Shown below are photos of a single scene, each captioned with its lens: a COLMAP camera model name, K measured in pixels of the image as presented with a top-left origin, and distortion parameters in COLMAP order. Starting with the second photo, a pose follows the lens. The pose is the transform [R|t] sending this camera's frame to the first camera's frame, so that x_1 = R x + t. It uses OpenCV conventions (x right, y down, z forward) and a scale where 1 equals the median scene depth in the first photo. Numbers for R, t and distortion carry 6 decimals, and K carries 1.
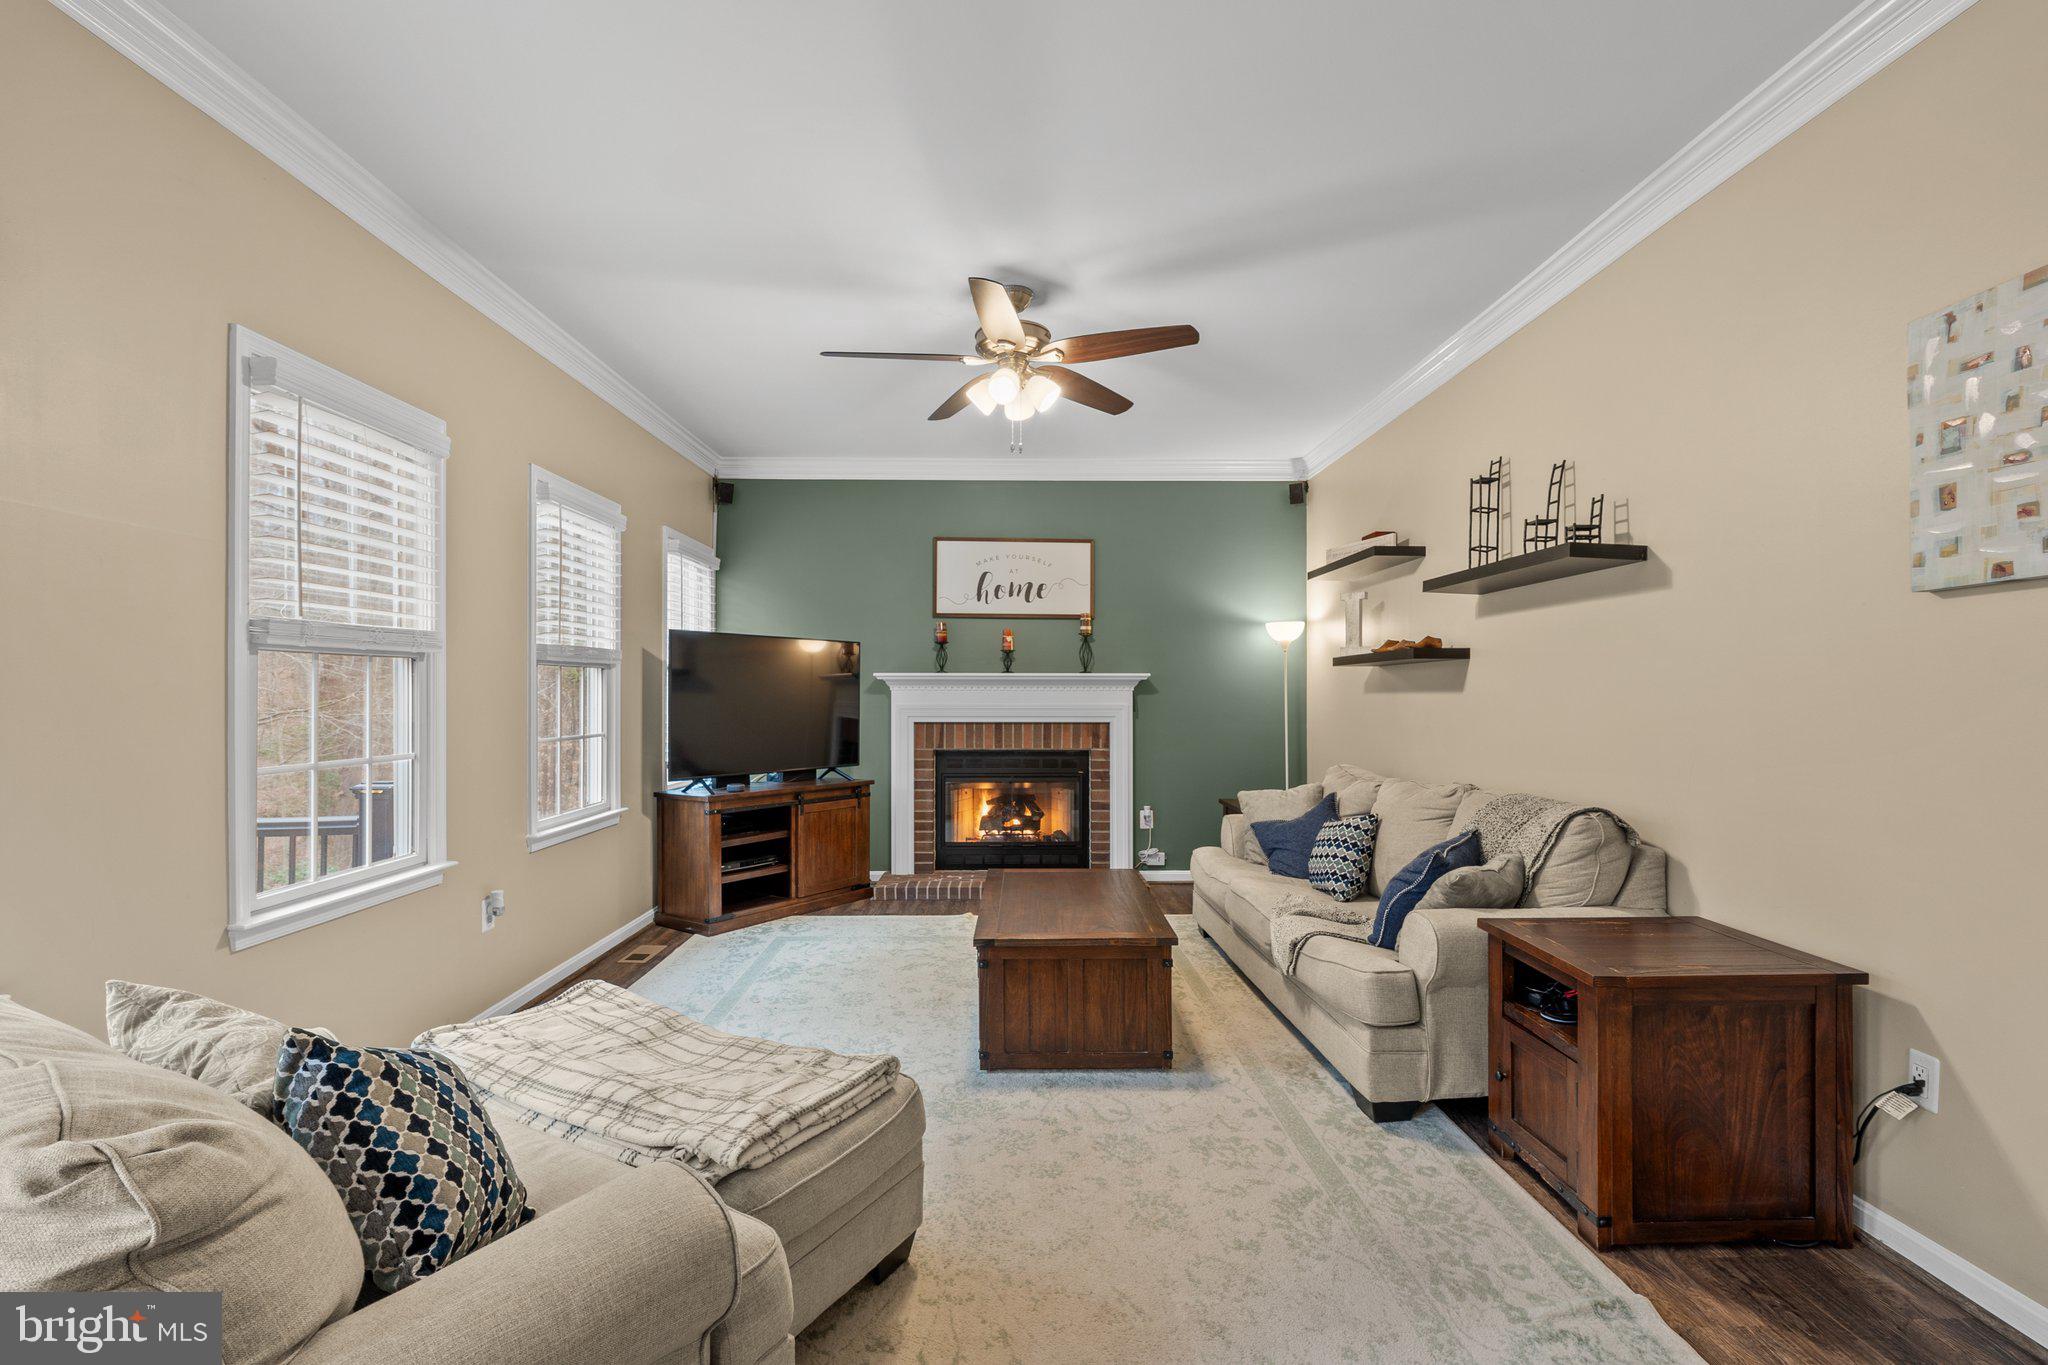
lens RADIAL K [[924.8, 0, 1021.5], [0, 924.8, 692.3], [0, 0, 1]] dist [-0.014284, 0.001212]
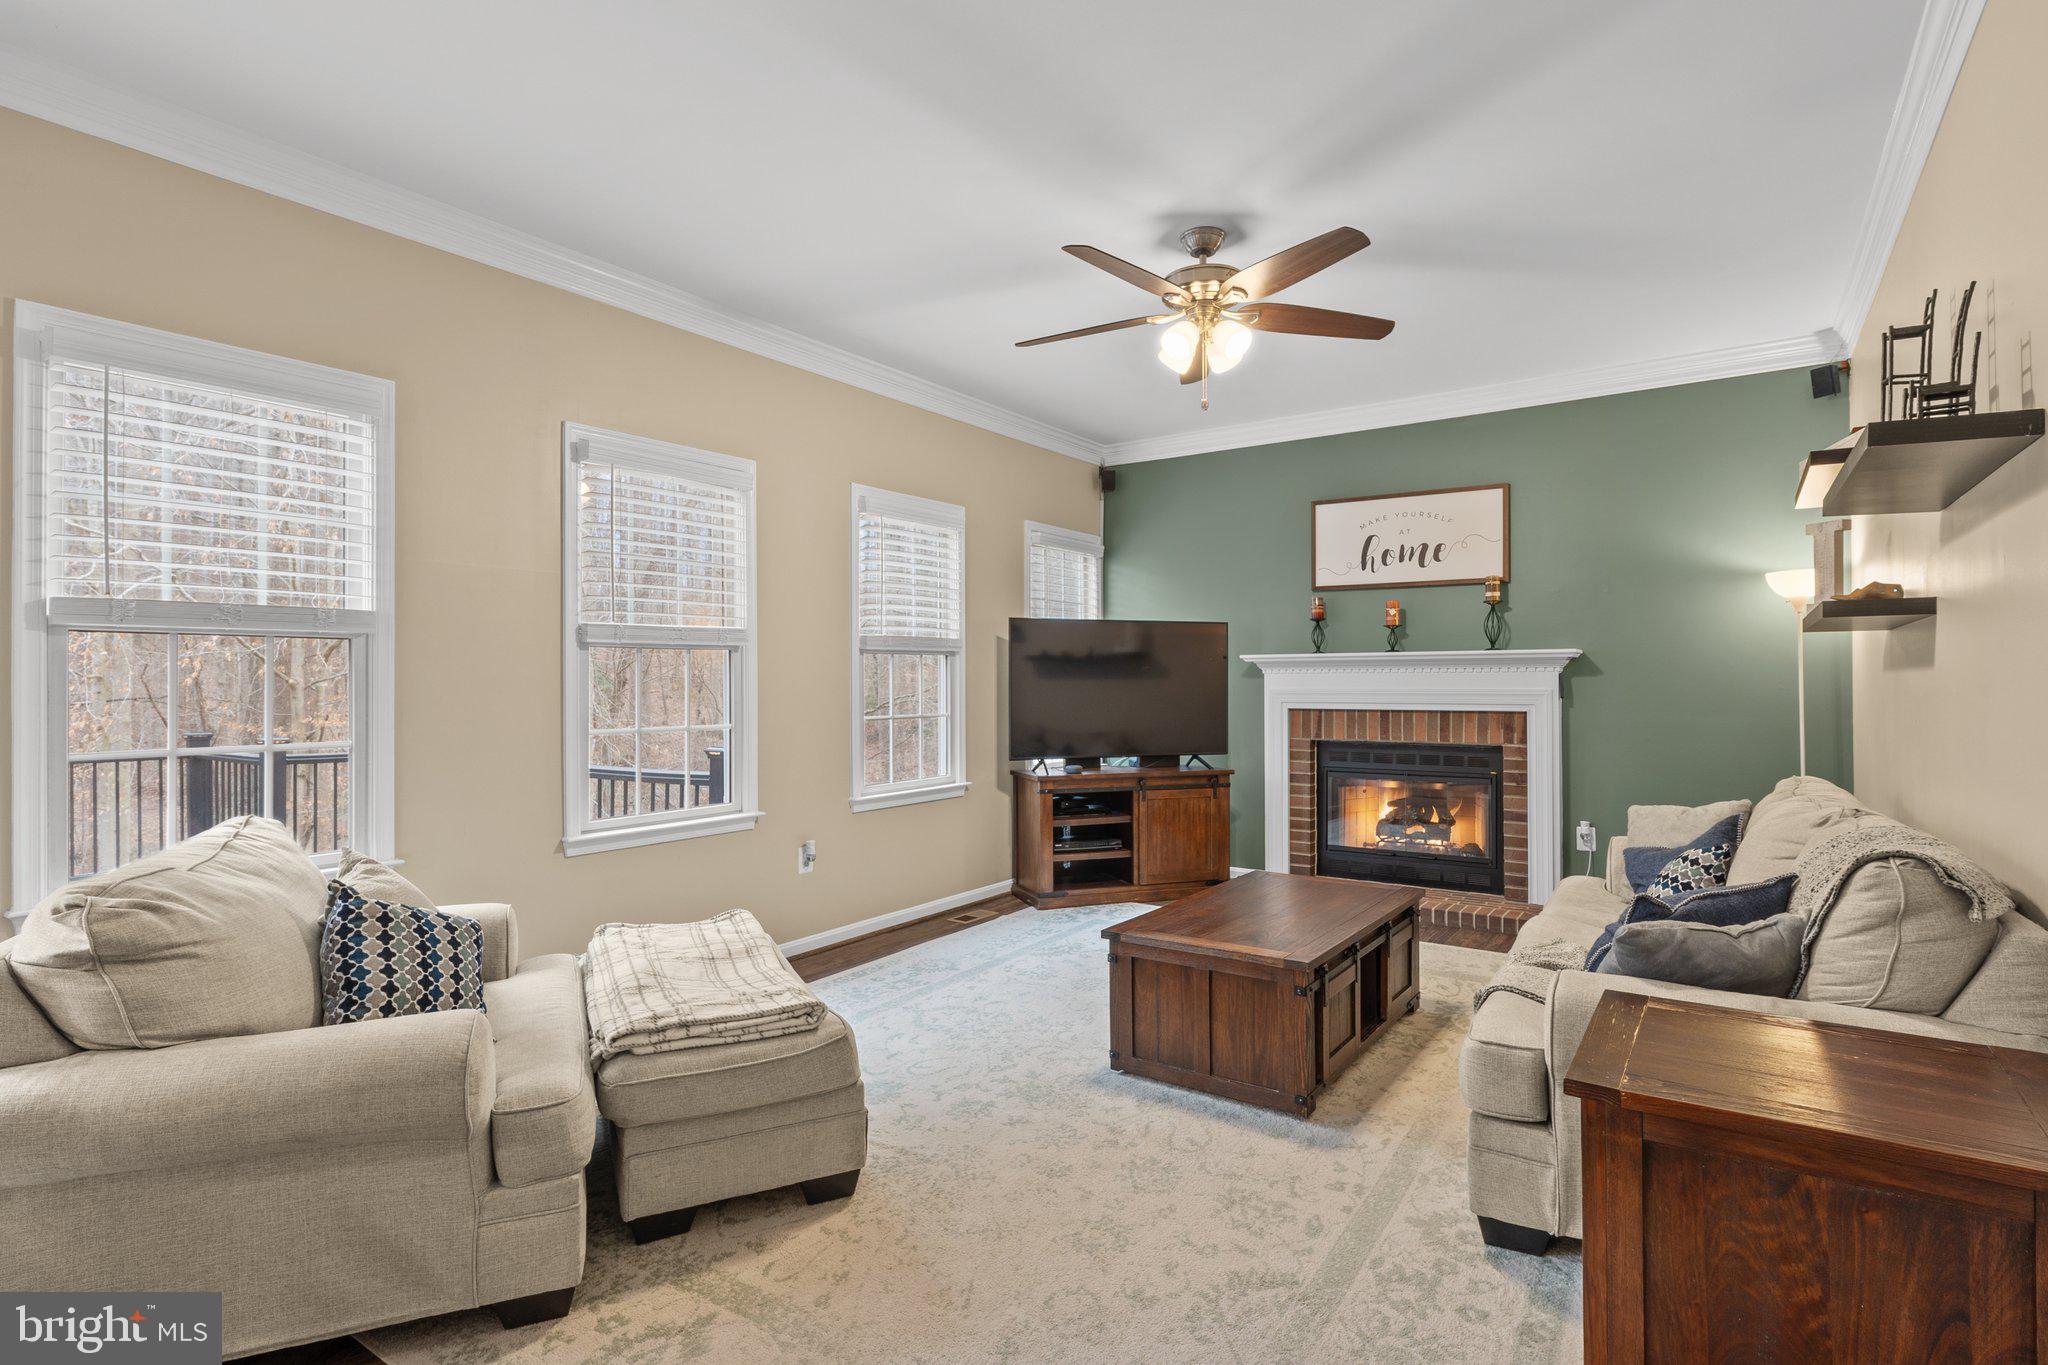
lens RADIAL K [[1002.4, 0, 1030.8], [0, 1002.4, 674.4], [0, 0, 1]] dist [-0.012957, 0.002357]
pose [[0.812617, -0.007767, -0.582746, 0.468536], [0.005012, 0.999967, -0.006339, 0.007479], [0.582777, 0.002231, 0.812629, 0.105996]]
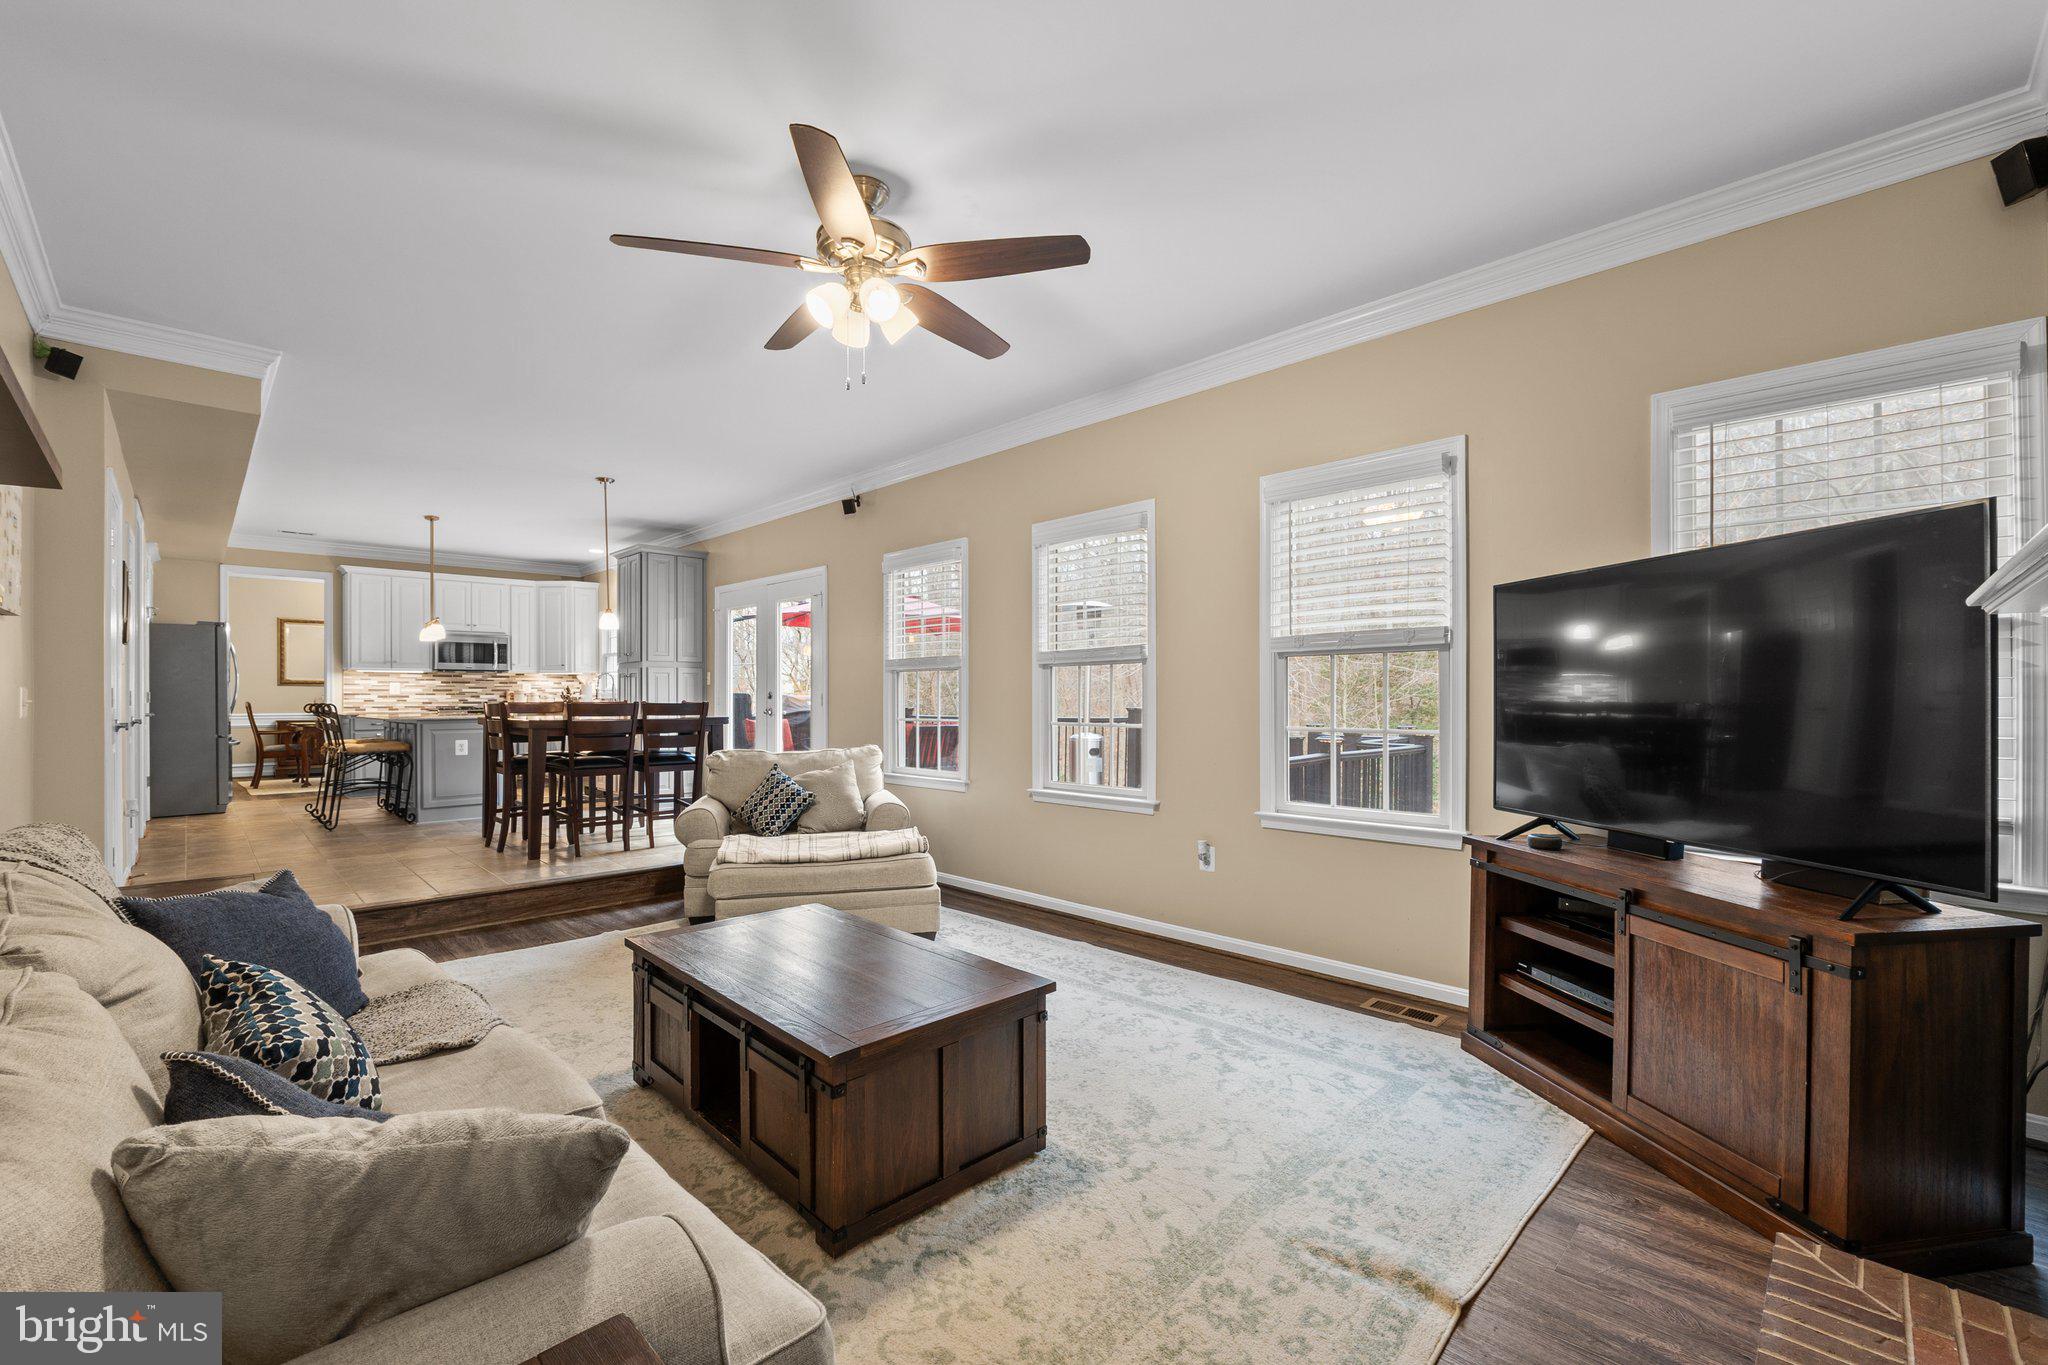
lens RADIAL K [[859.9, 0, 1011.5], [0, 859.9, 685.4], [0, 0, 1]] dist [-0.014911, 0.000282]
pose [[-0.727519, 0.006829, -0.686054, 0.466300], [0.012555, 0.999916, -0.003361, 0.003537], [0.685973, -0.011059, -0.727543, 1.811316]]
